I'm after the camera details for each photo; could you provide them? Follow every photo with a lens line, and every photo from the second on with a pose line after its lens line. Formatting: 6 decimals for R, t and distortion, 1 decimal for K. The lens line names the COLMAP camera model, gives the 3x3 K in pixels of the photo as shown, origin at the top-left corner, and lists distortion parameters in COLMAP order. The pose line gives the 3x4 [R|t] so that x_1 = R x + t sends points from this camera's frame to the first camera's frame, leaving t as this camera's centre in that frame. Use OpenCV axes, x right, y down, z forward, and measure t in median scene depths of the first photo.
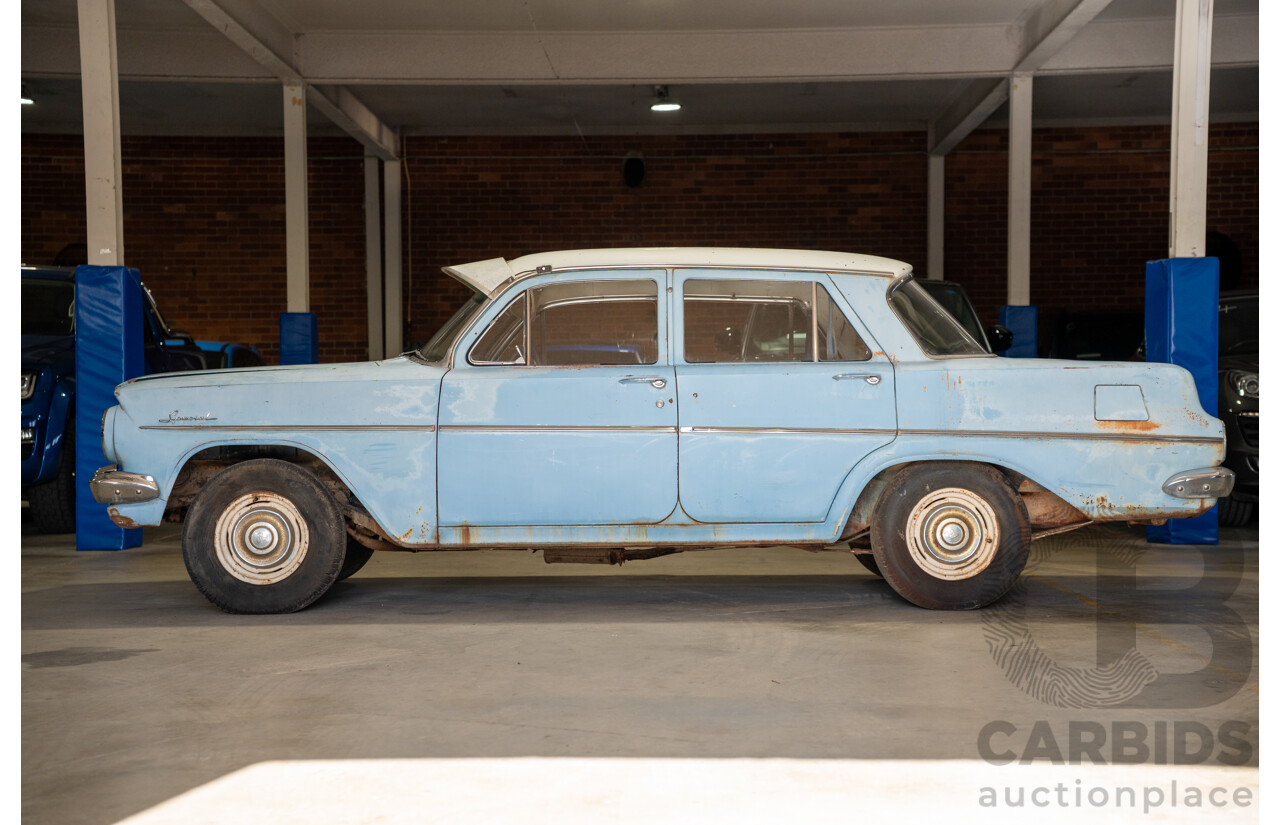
lens RADIAL K [[1892.3, 0, 640.0], [0, 1892.3, 412.5], [0, 0, 1]] dist [0.276057, 0.170100]
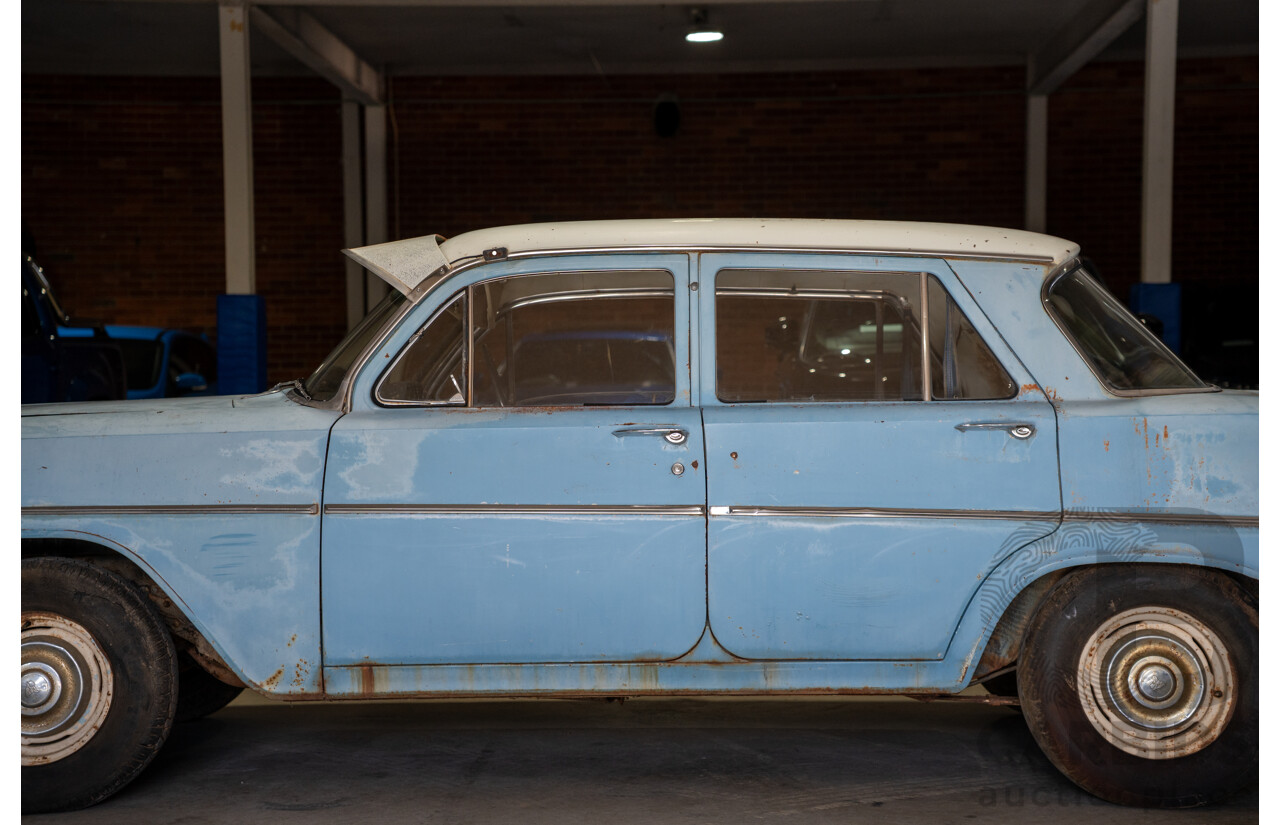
lens RADIAL K [[2099.3, 0, 640.0], [0, 2099.3, 412.5], [0, 0, 1]] dist [0.265172, 1.431558]
pose [[0.999805, -0.000812, -0.019737, 0.011592], [0.001010, 0.999949, 0.010039, -0.029995], [0.019728, -0.010057, 0.999755, 0.301864]]
